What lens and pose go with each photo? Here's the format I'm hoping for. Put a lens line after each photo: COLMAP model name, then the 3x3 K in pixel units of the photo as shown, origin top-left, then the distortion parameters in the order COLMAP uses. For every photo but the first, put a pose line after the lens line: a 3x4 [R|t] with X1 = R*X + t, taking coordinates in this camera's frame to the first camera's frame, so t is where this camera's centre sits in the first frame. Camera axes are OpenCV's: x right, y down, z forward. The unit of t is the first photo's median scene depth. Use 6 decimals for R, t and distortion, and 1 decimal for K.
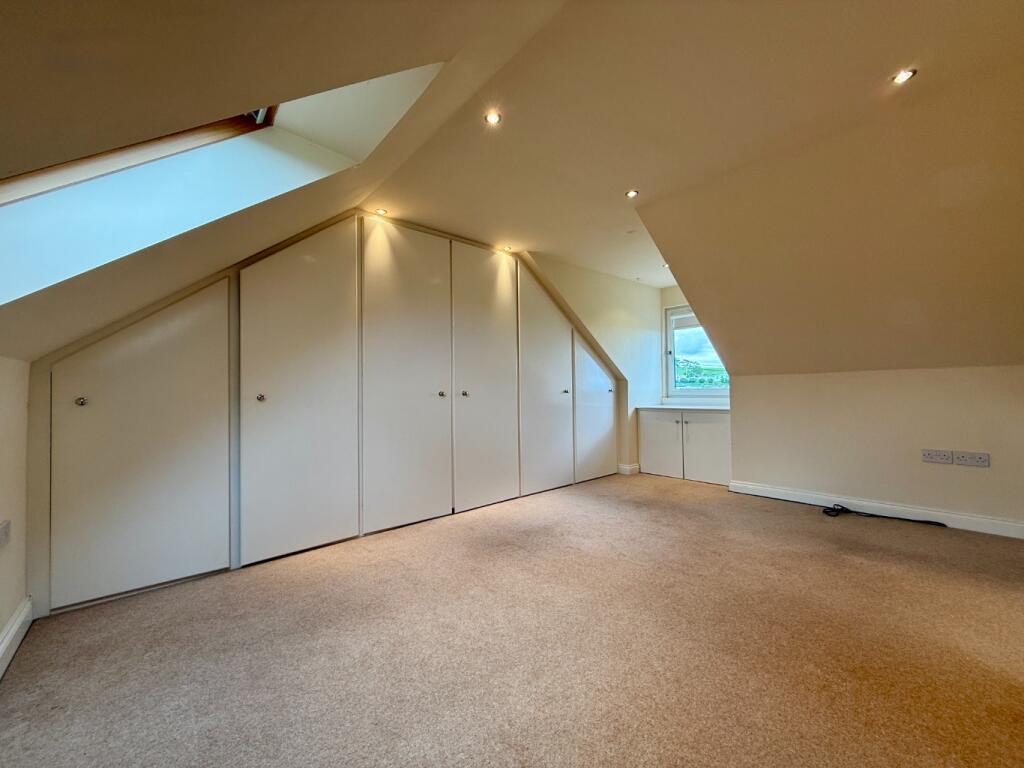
lens RADIAL K [[407.4, 0, 510.2], [0, 407.4, 381.0], [0, 0, 1]] dist [-0.002802, 0.000340]
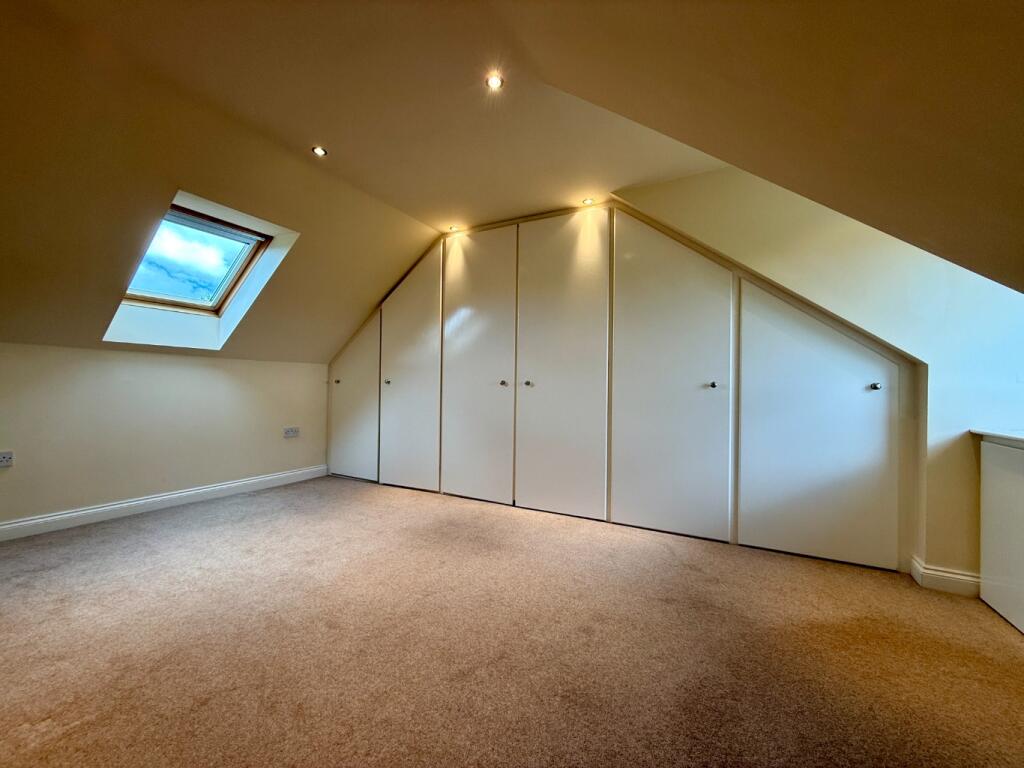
lens RADIAL K [[407.4, 0, 509.4], [0, 407.4, 382.2], [0, 0, 1]] dist [-0.002802, 0.000340]
pose [[0.352577, 0.010687, -0.935722, 0.770241], [0.002351, 0.999922, 0.012306, 0.017670], [0.935780, -0.006539, 0.352525, 0.651091]]
